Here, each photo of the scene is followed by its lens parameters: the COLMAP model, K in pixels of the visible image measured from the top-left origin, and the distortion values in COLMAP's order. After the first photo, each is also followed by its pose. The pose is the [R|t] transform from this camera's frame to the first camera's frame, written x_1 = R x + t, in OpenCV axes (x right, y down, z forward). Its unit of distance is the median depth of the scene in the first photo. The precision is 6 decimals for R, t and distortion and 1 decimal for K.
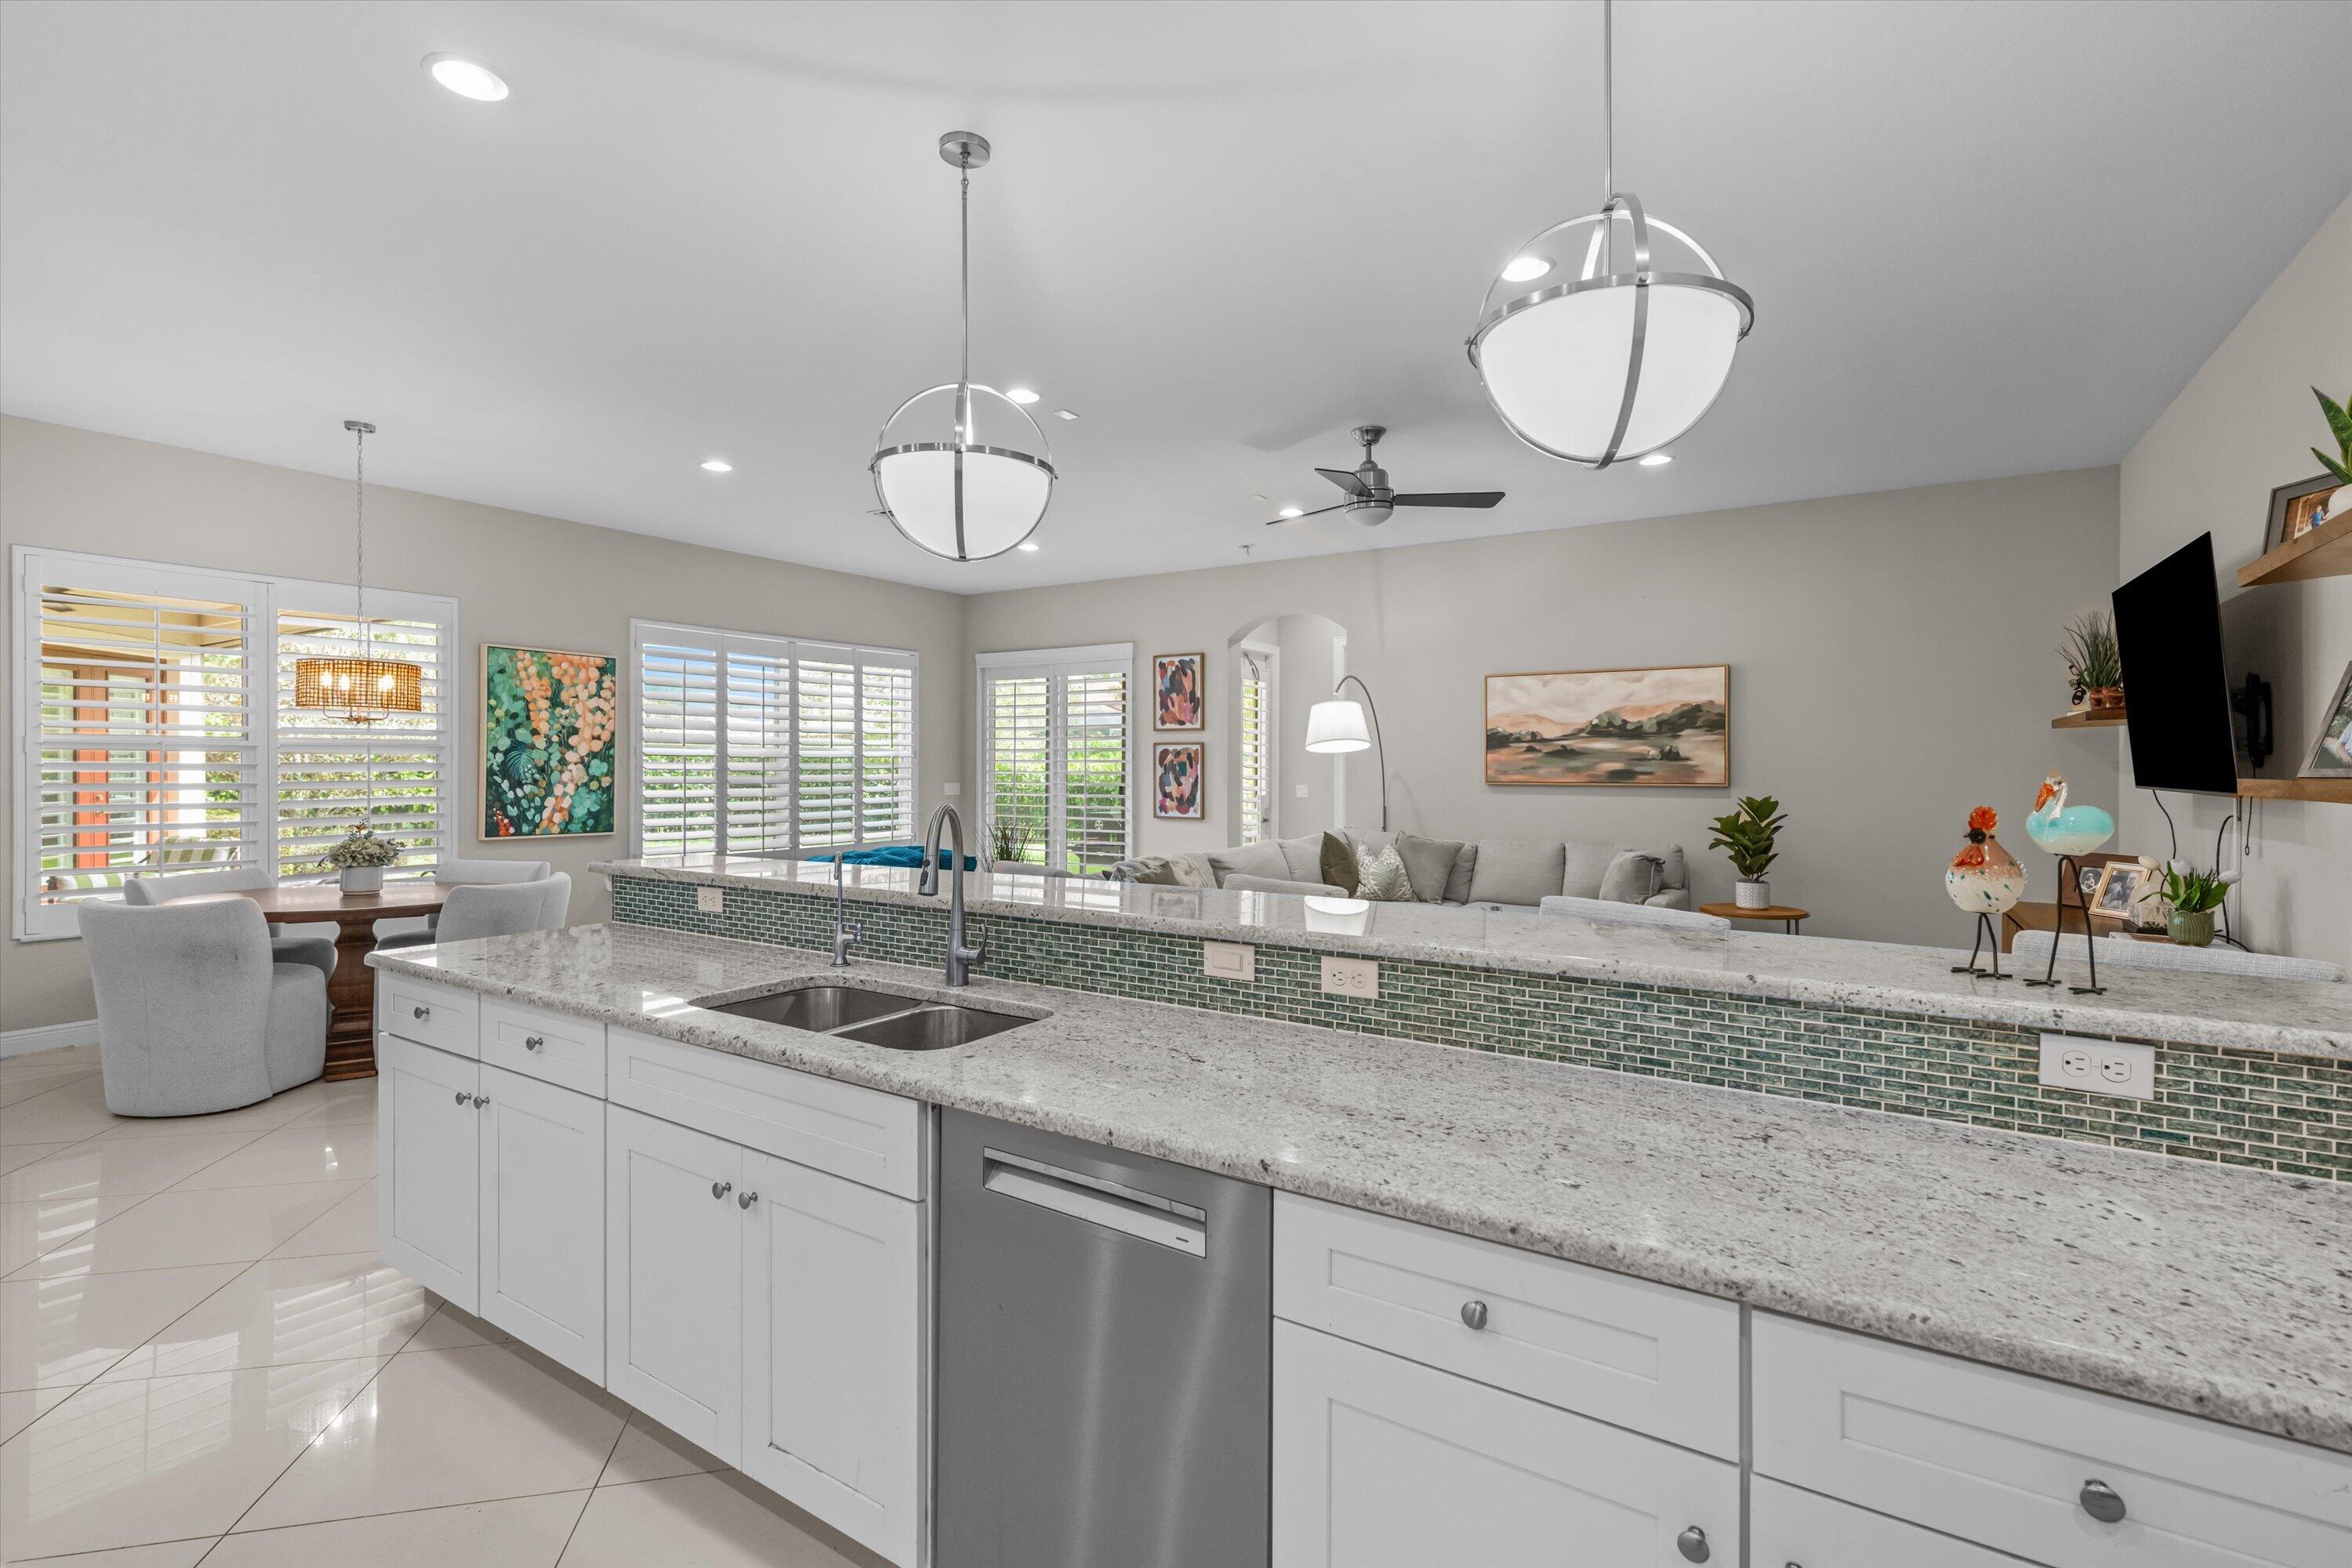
lens RADIAL K [[1038.2, 0, 1197.0], [0, 1038.2, 770.8], [0, 0, 1]] dist [0.010009, 0.000260]
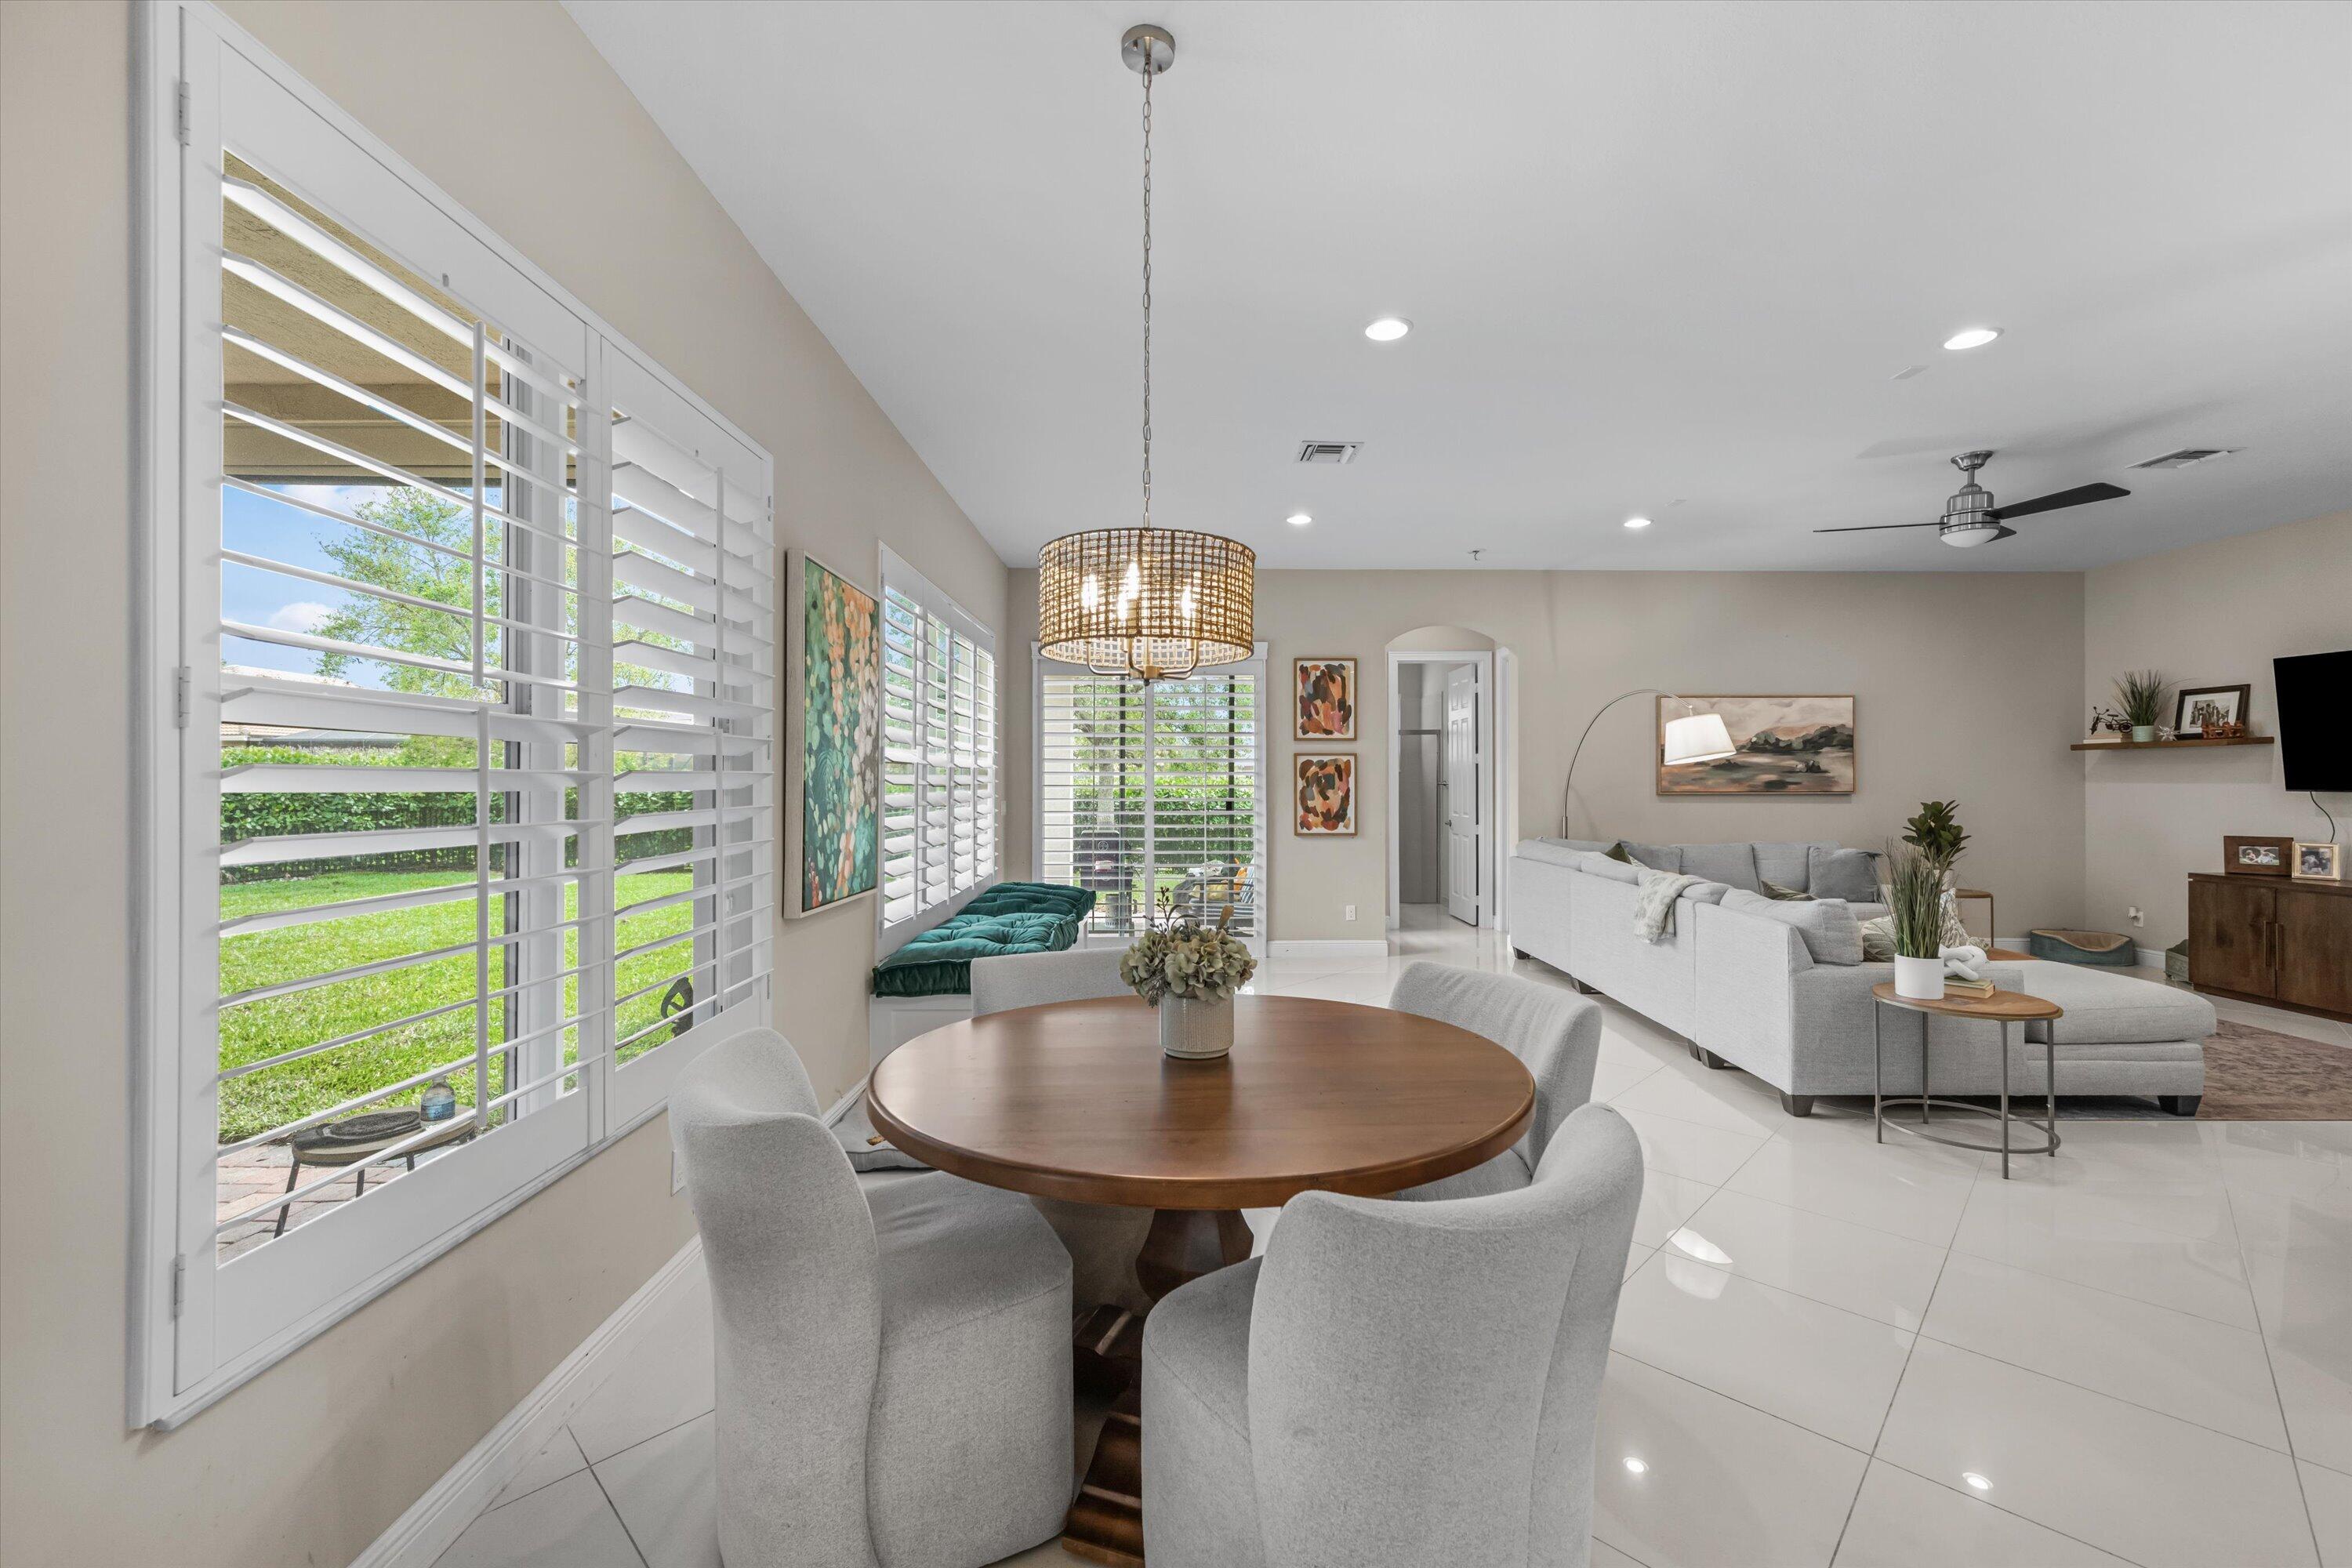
lens RADIAL K [[932.4, 0, 1170.3], [0, 932.4, 778.1], [0, 0, 1]] dist [0.002610, -0.000097]
pose [[0.840619, -0.001787, 0.541624, -0.593125], [0.005347, 0.999973, -0.004999, -0.001576], [-0.541600, 0.007098, 0.840606, 0.377372]]
